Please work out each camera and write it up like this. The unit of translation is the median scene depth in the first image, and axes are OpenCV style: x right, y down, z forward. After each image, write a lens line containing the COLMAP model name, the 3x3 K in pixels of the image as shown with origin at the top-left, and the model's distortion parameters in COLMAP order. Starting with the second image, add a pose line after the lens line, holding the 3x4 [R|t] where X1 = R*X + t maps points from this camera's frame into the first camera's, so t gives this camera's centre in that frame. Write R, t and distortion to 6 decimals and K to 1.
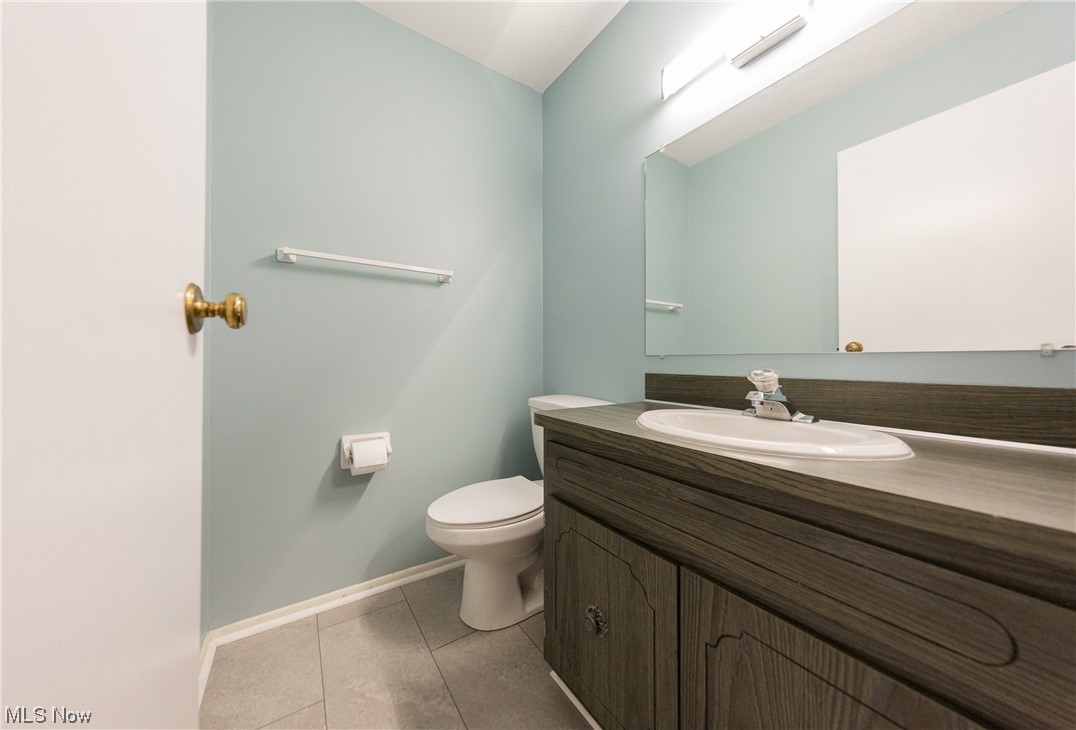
lens RADIAL K [[355.2, 0, 532.8], [0, 355.2, 364.8], [0, 0, 1]] dist [0.000658, -0.000282]
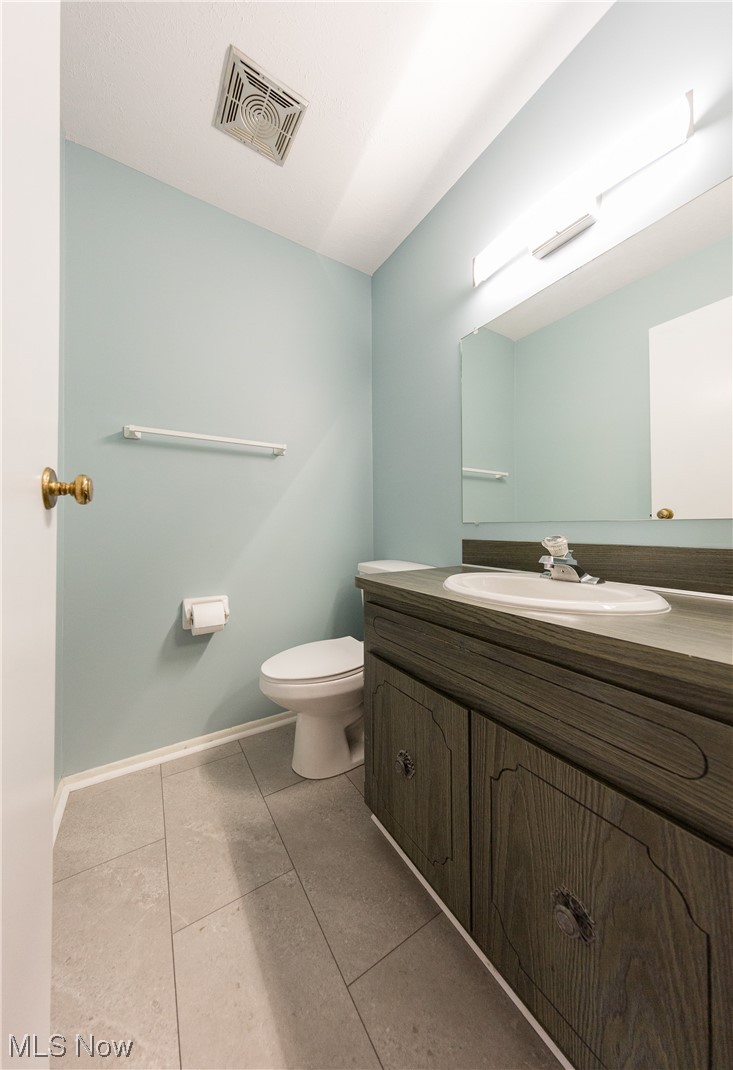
lens RADIAL K [[353.2, 0, 371.8], [0, 353.2, 529.3], [0, 0, 1]] dist [0.000658, -0.000282]
pose [[0.999770, -0.004902, -0.020869, 0.085441], [0.004797, 0.999976, -0.005052, -0.003666], [0.020893, 0.004951, 0.999769, -0.090853]]
